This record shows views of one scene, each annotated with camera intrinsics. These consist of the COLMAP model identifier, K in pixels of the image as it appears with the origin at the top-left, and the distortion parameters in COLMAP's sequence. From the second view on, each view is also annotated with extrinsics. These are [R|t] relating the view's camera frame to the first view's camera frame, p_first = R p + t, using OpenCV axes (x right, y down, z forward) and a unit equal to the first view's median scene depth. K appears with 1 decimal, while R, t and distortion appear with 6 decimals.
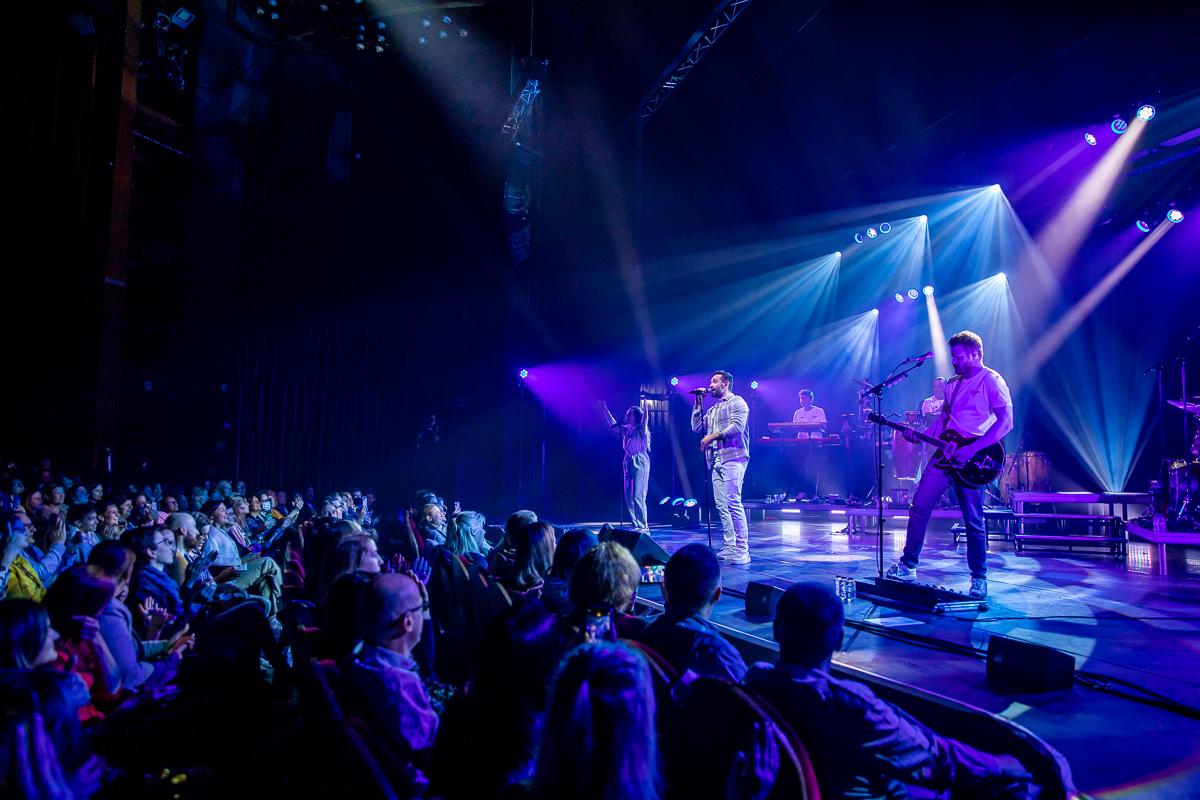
lens RADIAL K [[805.4, 0, 605.1], [0, 805.4, 399.1], [0, 0, 1]] dist [-0.077428, 0.056693]
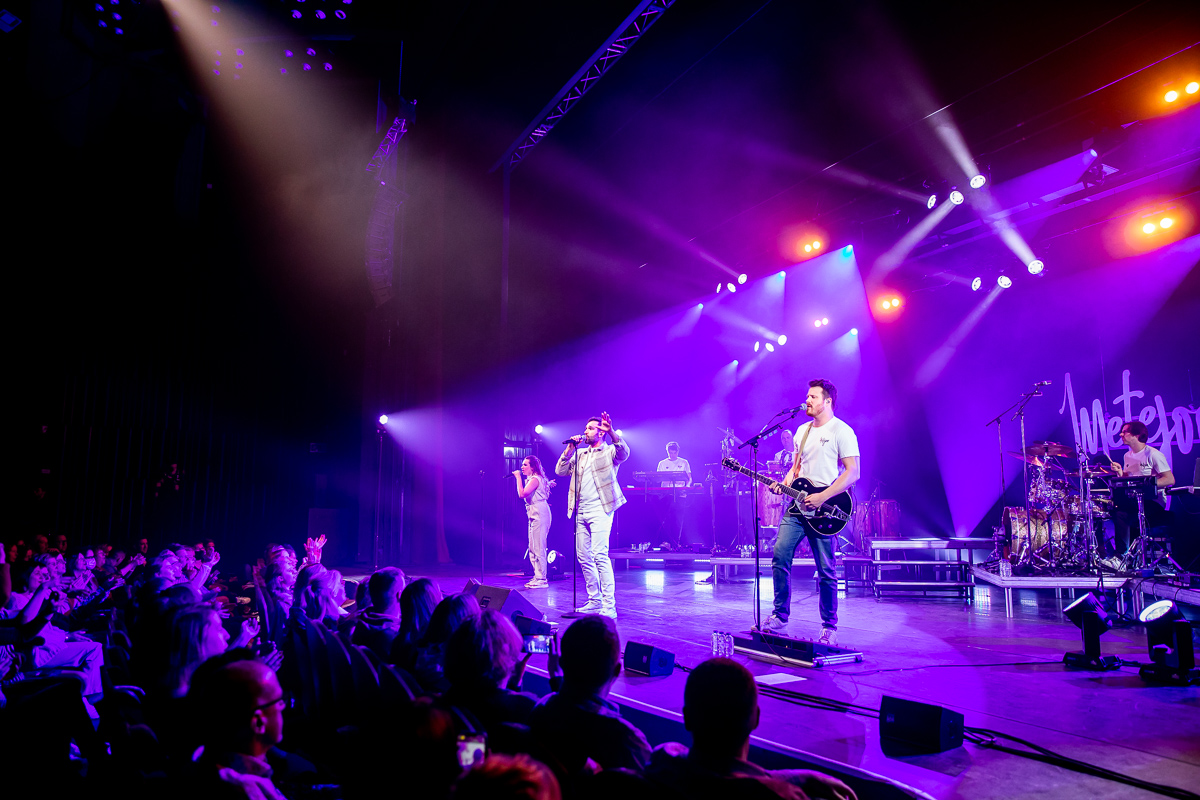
lens RADIAL K [[805.4, 0, 598.3], [0, 805.4, 402.3], [0, 0, 1]] dist [-0.077428, 0.056693]
pose [[0.986270, 0.015405, 0.164422, -0.009475], [-0.006465, 0.998478, -0.054772, -0.002452], [-0.165015, 0.052957, 0.984868, 0.025387]]
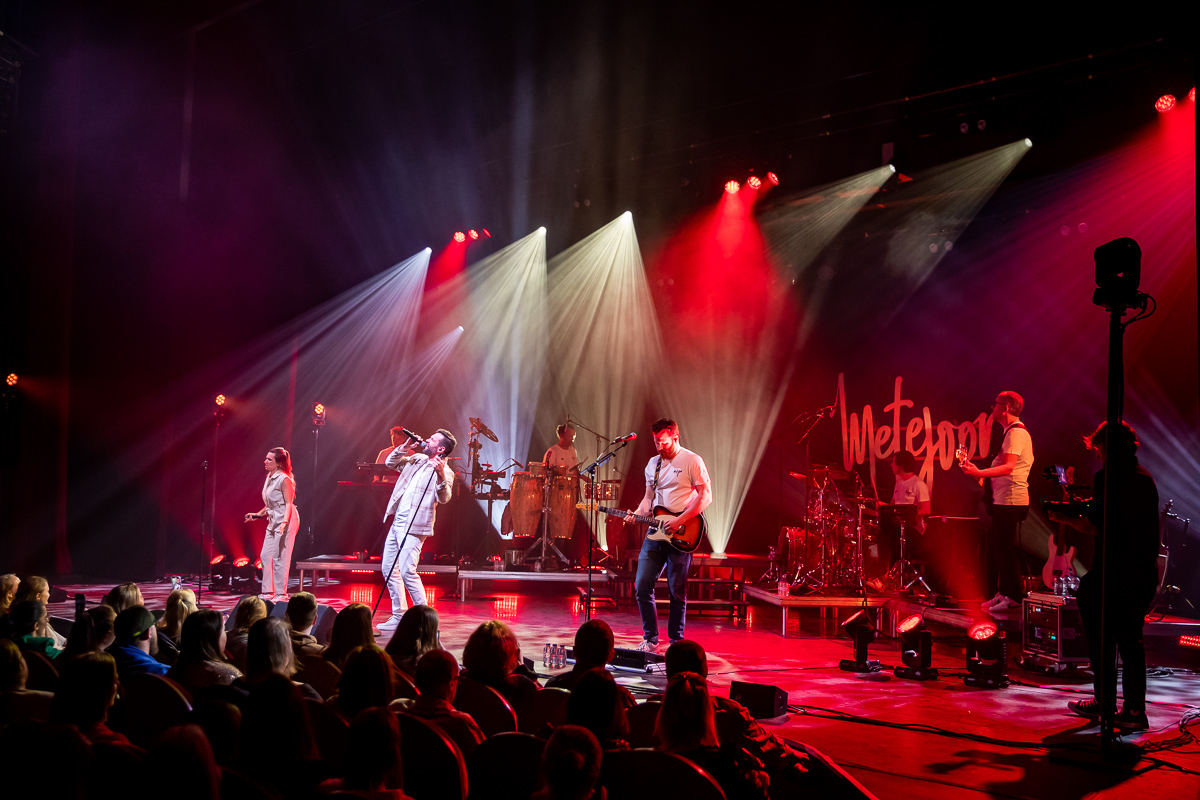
lens RADIAL K [[1162.5, 0, 604.4], [0, 1162.5, 418.4], [0, 0, 1]] dist [0.008317, 0.000000]
pose [[0.867249, 0.055486, 0.494774, -0.250968], [-0.063167, 0.998002, -0.001200, -0.046503], [-0.493852, -0.030212, 0.869021, -0.212677]]
